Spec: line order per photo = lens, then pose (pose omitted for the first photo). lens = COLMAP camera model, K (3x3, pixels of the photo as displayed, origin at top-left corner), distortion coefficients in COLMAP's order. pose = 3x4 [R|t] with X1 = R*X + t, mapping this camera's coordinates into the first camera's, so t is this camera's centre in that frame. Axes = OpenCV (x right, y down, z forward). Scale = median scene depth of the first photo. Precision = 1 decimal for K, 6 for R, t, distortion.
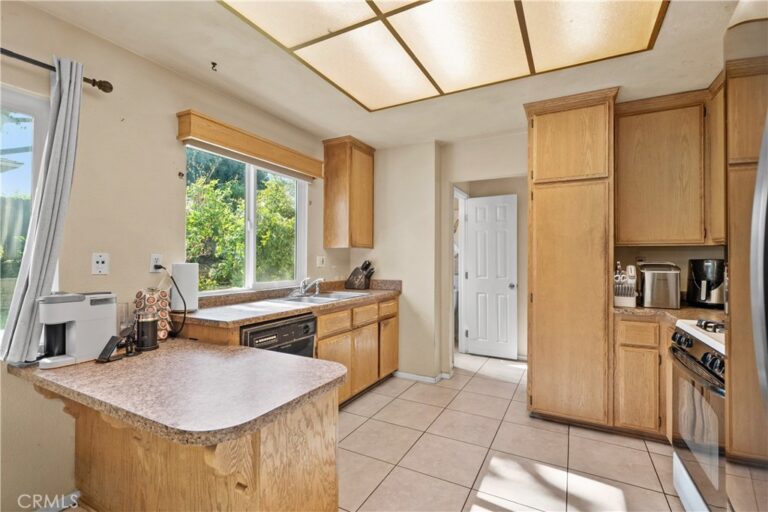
lens RADIAL K [[351.1, 0, 383.4], [0, 351.1, 255.5], [0, 0, 1]] dist [-0.000122, 0.000073]
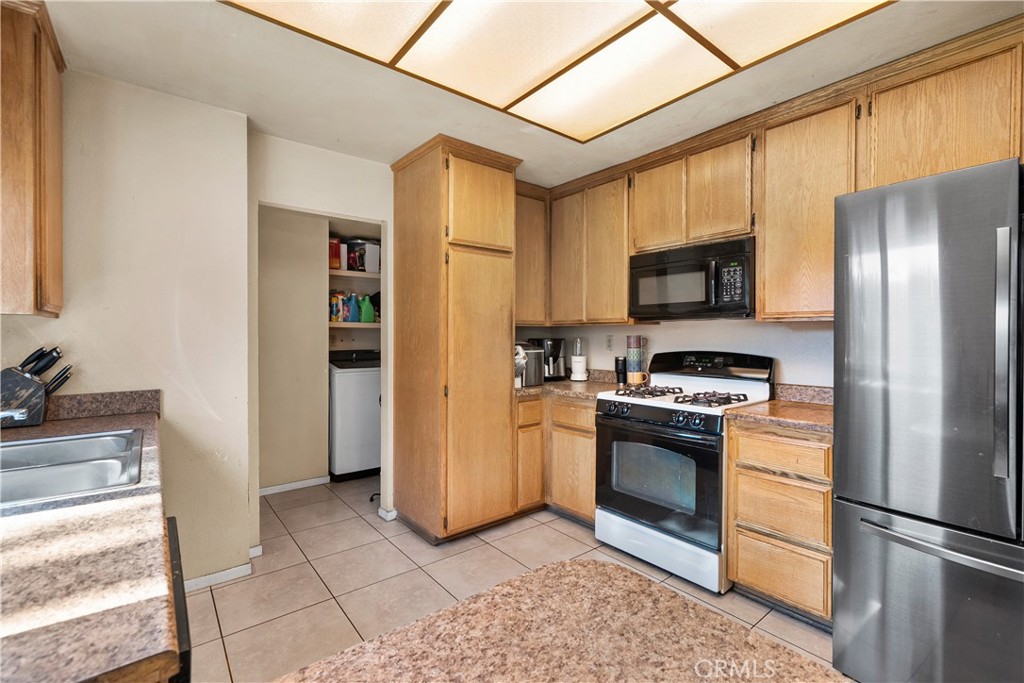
lens RADIAL K [[451.3, 0, 512.9], [0, 451.3, 338.0], [0, 0, 1]] dist [0.001311, 0.000126]
pose [[0.384980, -0.010771, 0.922862, -0.447221], [-0.007141, 0.999867, 0.014648, -0.010994], [-0.922897, -0.012229, 0.384852, 0.496813]]
